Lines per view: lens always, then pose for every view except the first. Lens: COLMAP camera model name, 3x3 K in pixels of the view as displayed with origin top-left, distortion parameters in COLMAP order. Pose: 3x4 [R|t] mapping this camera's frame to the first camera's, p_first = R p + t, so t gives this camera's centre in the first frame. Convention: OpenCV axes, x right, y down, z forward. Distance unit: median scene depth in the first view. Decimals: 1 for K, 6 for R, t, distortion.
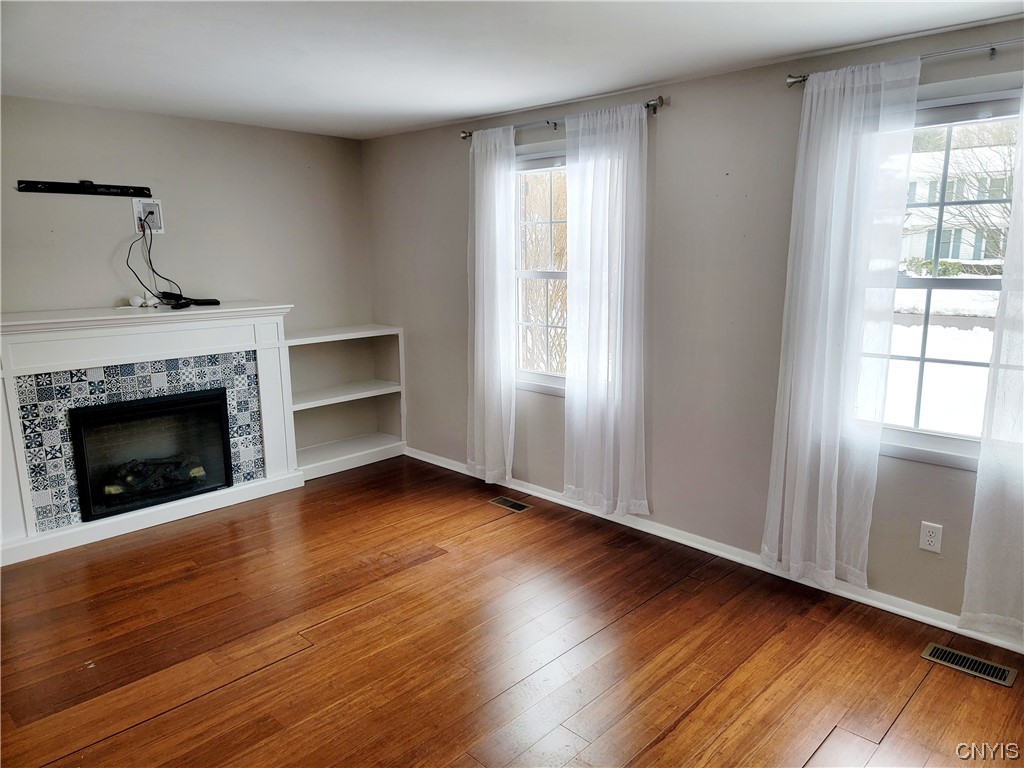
lens RADIAL K [[703.0, 0, 517.8], [0, 703.0, 375.9], [0, 0, 1]] dist [0.090530, -0.032470]
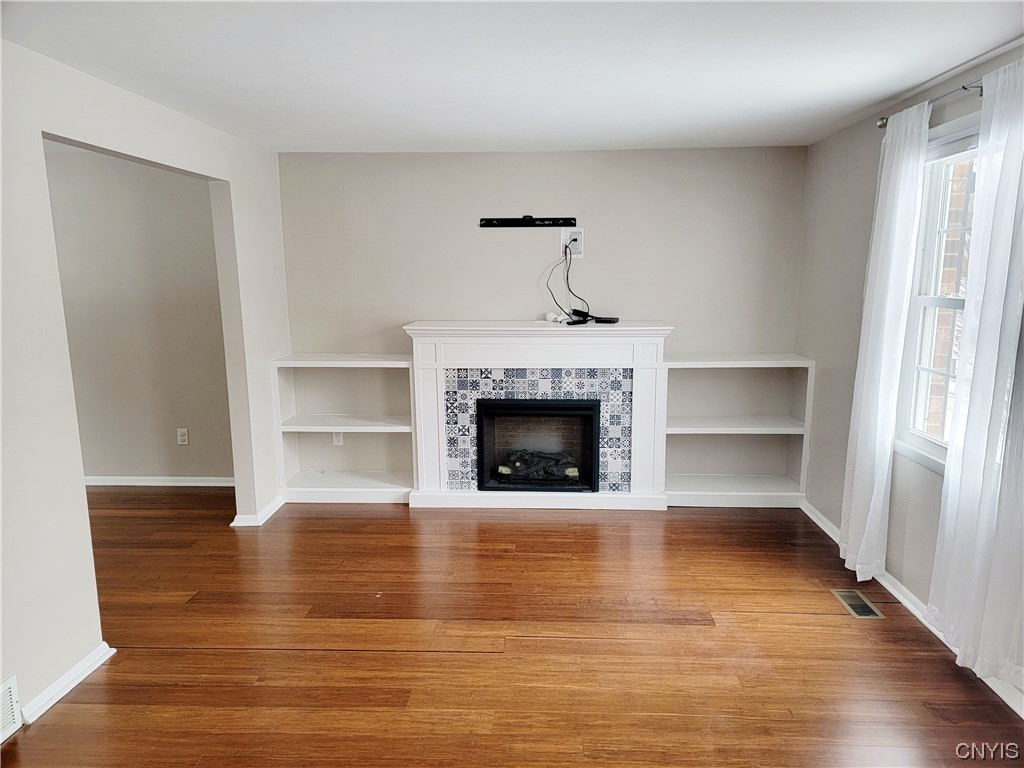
lens RADIAL K [[703.0, 0, 517.3], [0, 703.0, 394.4], [0, 0, 1]] dist [0.090530, -0.032470]
pose [[0.672636, 0.134683, -0.727614, 0.291531], [-0.134275, 0.989188, 0.058972, -0.040095], [0.727689, 0.058034, 0.683448, 0.195205]]
